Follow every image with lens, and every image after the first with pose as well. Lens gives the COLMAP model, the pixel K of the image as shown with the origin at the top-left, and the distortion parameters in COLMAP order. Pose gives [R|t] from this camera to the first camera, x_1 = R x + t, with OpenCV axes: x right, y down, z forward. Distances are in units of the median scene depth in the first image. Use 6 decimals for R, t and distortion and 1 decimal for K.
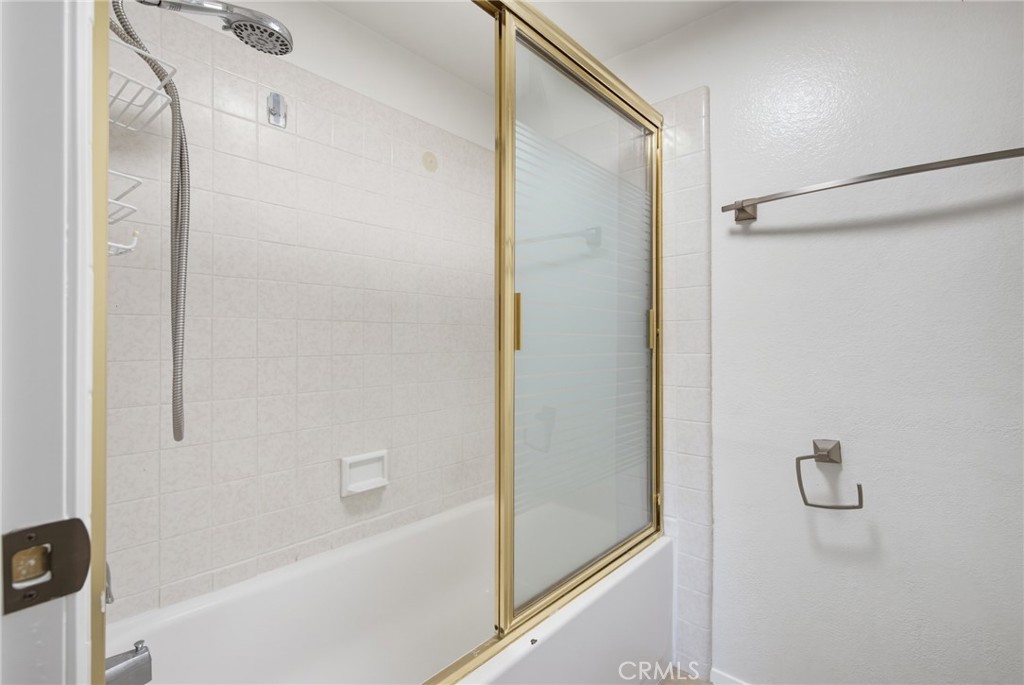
lens RADIAL K [[468.0, 0, 516.0], [0, 468.0, 346.3], [0, 0, 1]] dist [0.000889, 0.001284]
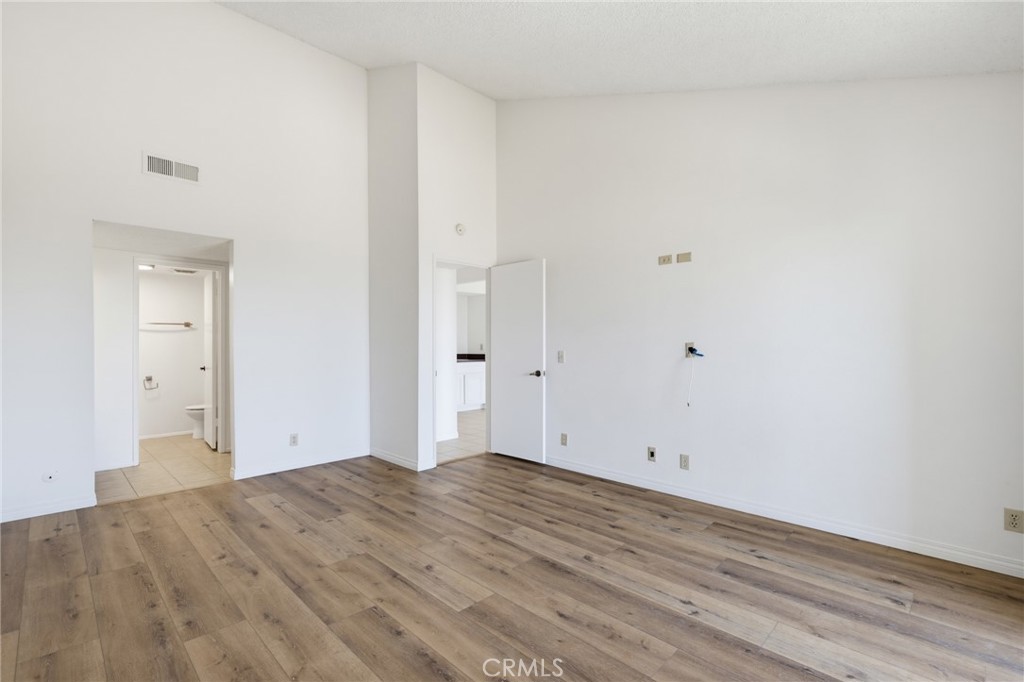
lens RADIAL K [[468.0, 0, 510.1], [0, 468.0, 344.5], [0, 0, 1]] dist [0.000889, 0.001284]
pose [[0.073673, 0.003829, 0.997275, -3.367281], [0.000111, 0.999993, -0.003848, -0.086562], [-0.997282, 0.000394, 0.073672, -2.656613]]
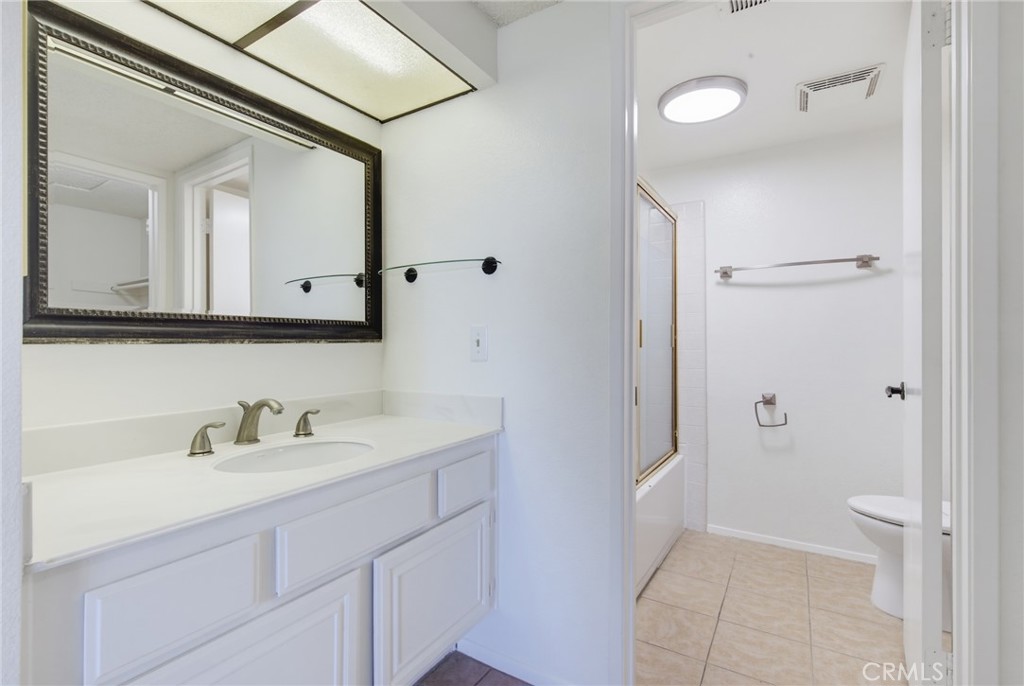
lens RADIAL K [[468.0, 0, 509.7], [0, 468.0, 342.9], [0, 0, 1]] dist [0.000889, 0.001284]
pose [[0.986597, 0.002821, 0.163152, -0.654979], [-0.001746, 0.999976, -0.006735, 0.002558], [-0.163167, 0.006360, 0.986578, -0.685099]]
